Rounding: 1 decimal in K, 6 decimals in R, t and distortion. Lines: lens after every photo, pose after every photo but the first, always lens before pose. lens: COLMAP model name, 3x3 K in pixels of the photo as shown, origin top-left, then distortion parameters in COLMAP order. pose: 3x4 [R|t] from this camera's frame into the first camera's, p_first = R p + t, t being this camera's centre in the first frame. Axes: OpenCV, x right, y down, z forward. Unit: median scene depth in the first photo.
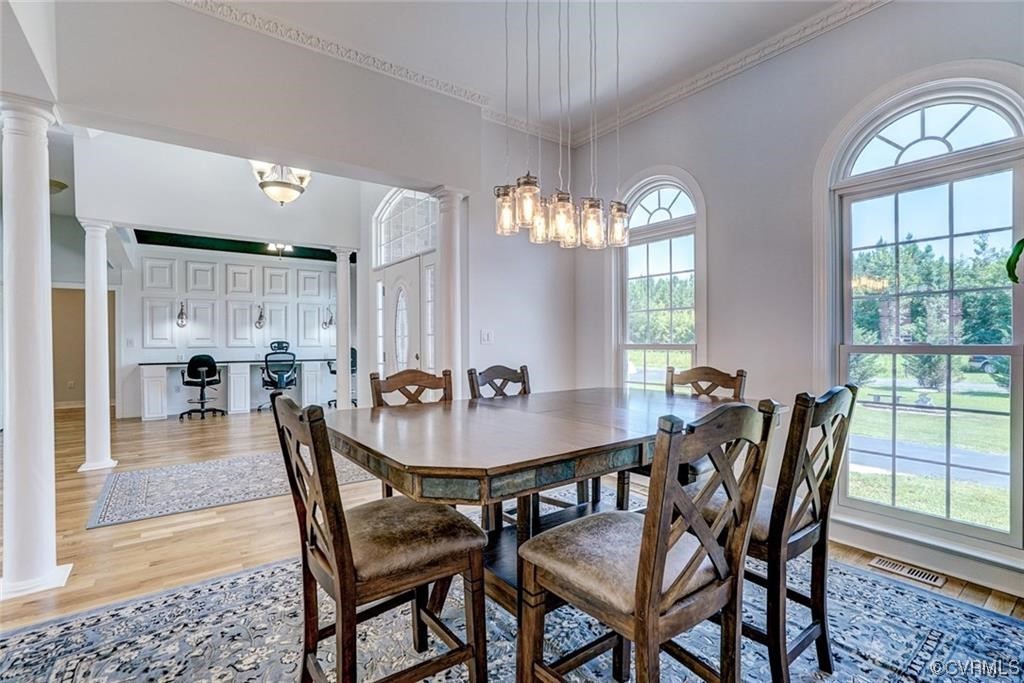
lens RADIAL K [[470.8, 0, 504.1], [0, 470.8, 349.7], [0, 0, 1]] dist [-0.023735, 0.011452]
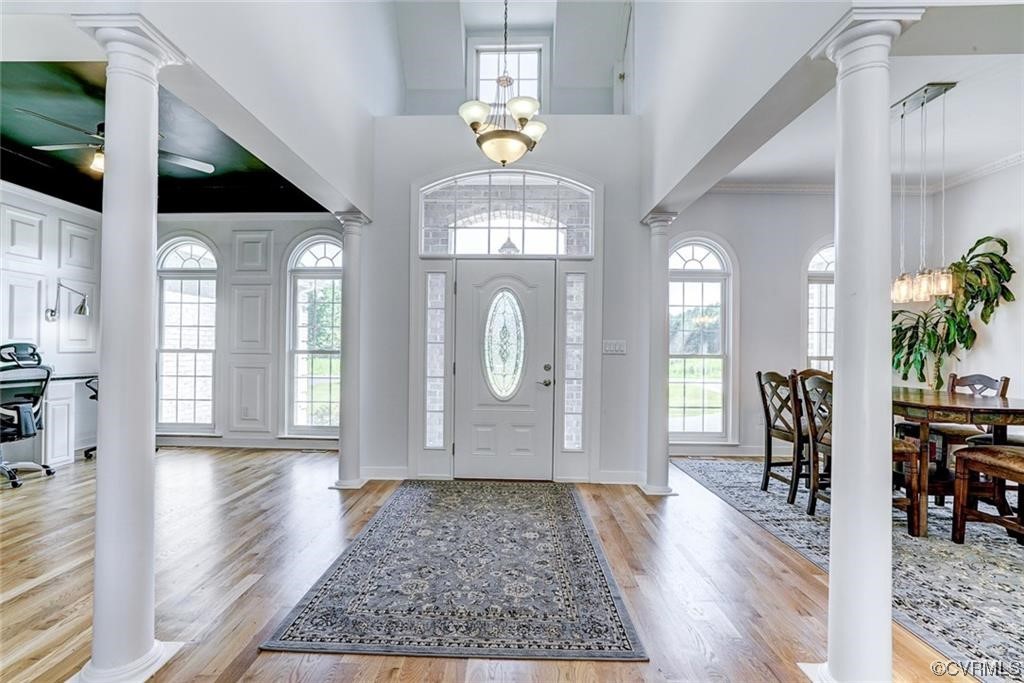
lens RADIAL K [[470.8, 0, 505.9], [0, 470.8, 344.4], [0, 0, 1]] dist [-0.023735, 0.011452]
pose [[0.609740, 0.016296, 0.792434, -0.600378], [0.000282, 0.999784, -0.020778, -0.006692], [-0.792602, 0.012892, 0.609603, 0.306189]]
